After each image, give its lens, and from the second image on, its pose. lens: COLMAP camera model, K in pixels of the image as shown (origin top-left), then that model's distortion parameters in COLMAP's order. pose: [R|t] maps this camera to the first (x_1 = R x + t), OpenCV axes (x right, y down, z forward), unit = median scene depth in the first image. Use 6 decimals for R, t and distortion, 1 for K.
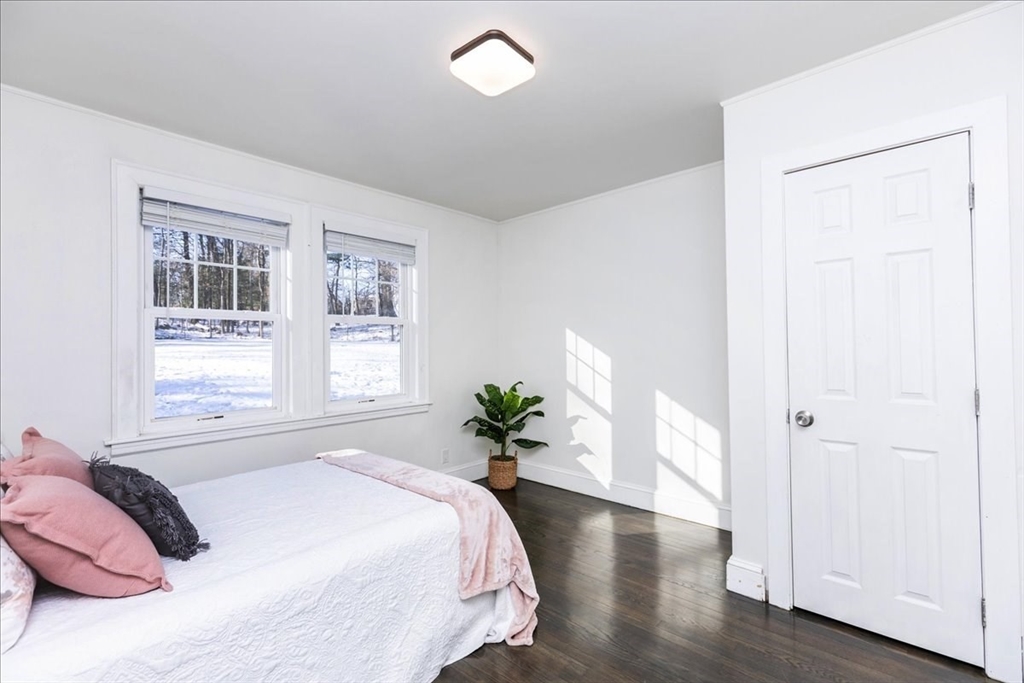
lens RADIAL K [[458.8, 0, 519.6], [0, 458.8, 339.9], [0, 0, 1]] dist [0.009640, -0.002595]
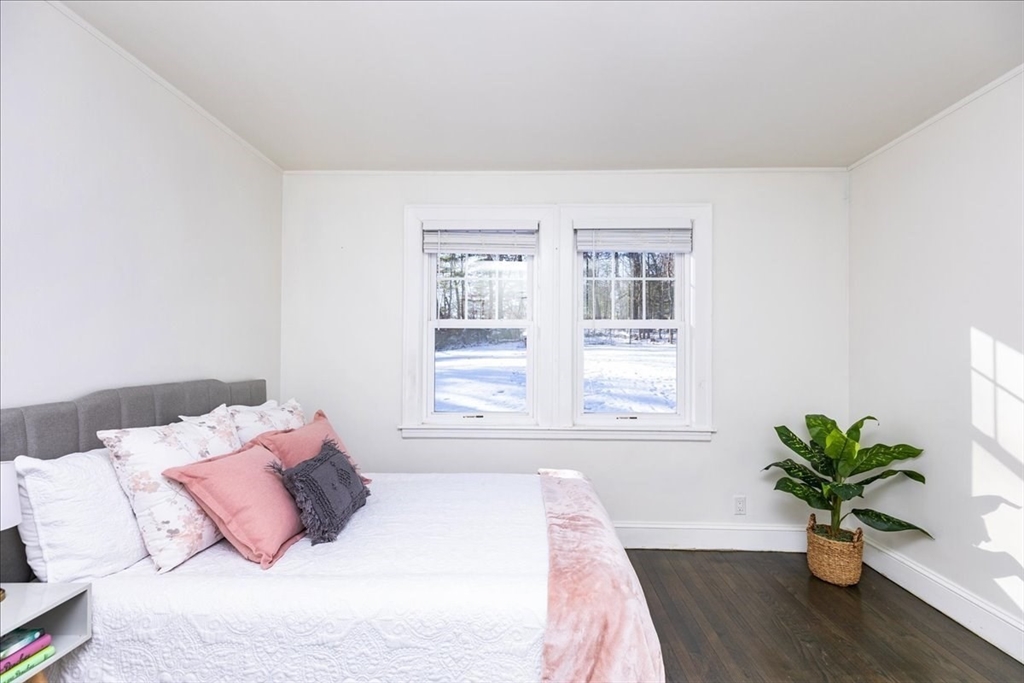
lens RADIAL K [[458.8, 0, 513.2], [0, 458.8, 345.0], [0, 0, 1]] dist [0.009640, -0.002595]
pose [[0.644698, 0.002278, -0.764434, 0.166838], [-0.003046, 0.999995, 0.000411, -0.003854], [0.764432, 0.002063, 0.644702, 0.242889]]
